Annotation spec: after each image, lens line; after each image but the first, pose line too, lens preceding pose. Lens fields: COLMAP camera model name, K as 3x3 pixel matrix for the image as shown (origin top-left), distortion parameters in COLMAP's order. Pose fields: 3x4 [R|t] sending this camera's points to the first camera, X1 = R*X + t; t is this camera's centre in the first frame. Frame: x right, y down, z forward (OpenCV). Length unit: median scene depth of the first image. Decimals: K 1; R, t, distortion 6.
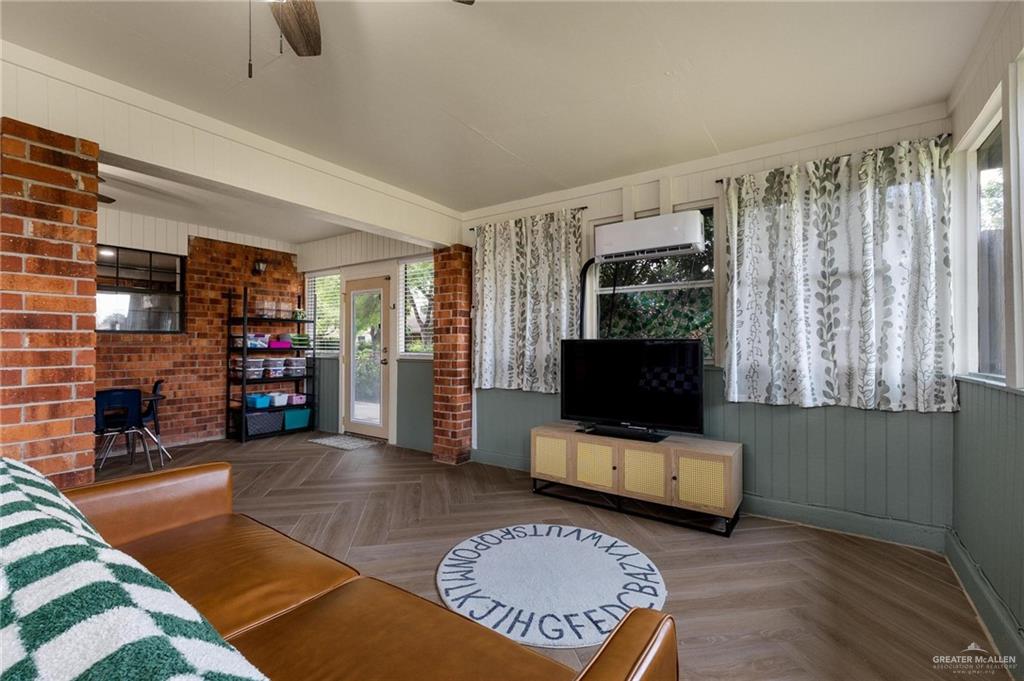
lens RADIAL K [[452.4, 0, 510.0], [0, 452.4, 341.2], [0, 0, 1]] dist [0.003174, 0.001324]
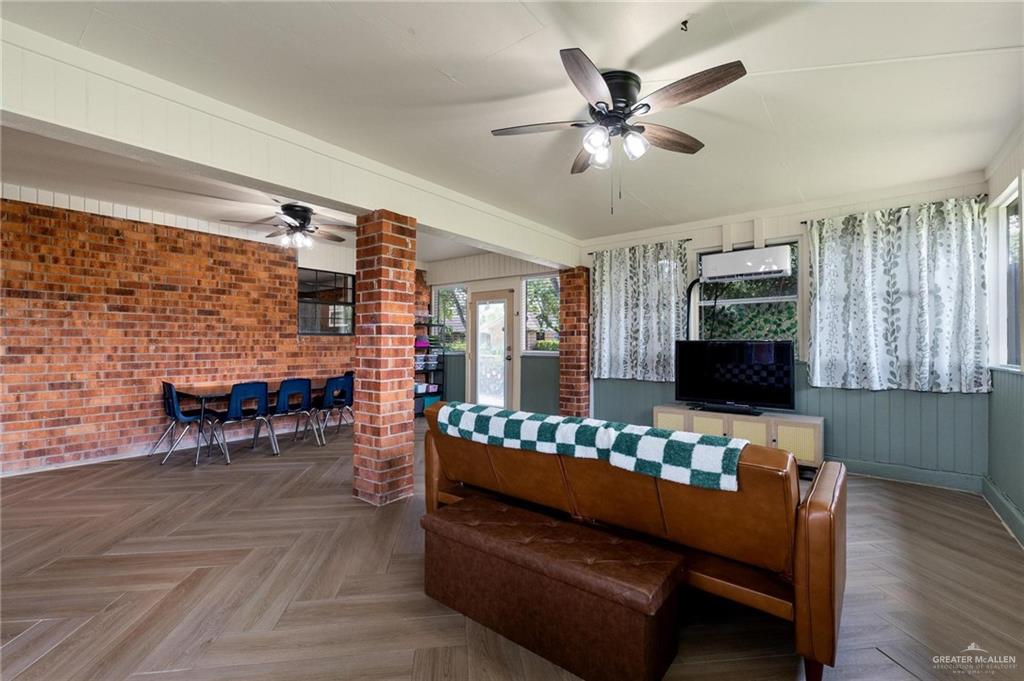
lens RADIAL K [[445.5, 0, 512.6], [0, 445.5, 340.4], [0, 0, 1]] dist [0.015654, -0.001070]
pose [[0.998470, 0.000443, -0.055296, -0.331241], [-0.000492, 1.000000, -0.000869, -0.003126], [0.055295, 0.000895, 0.998470, -0.381195]]
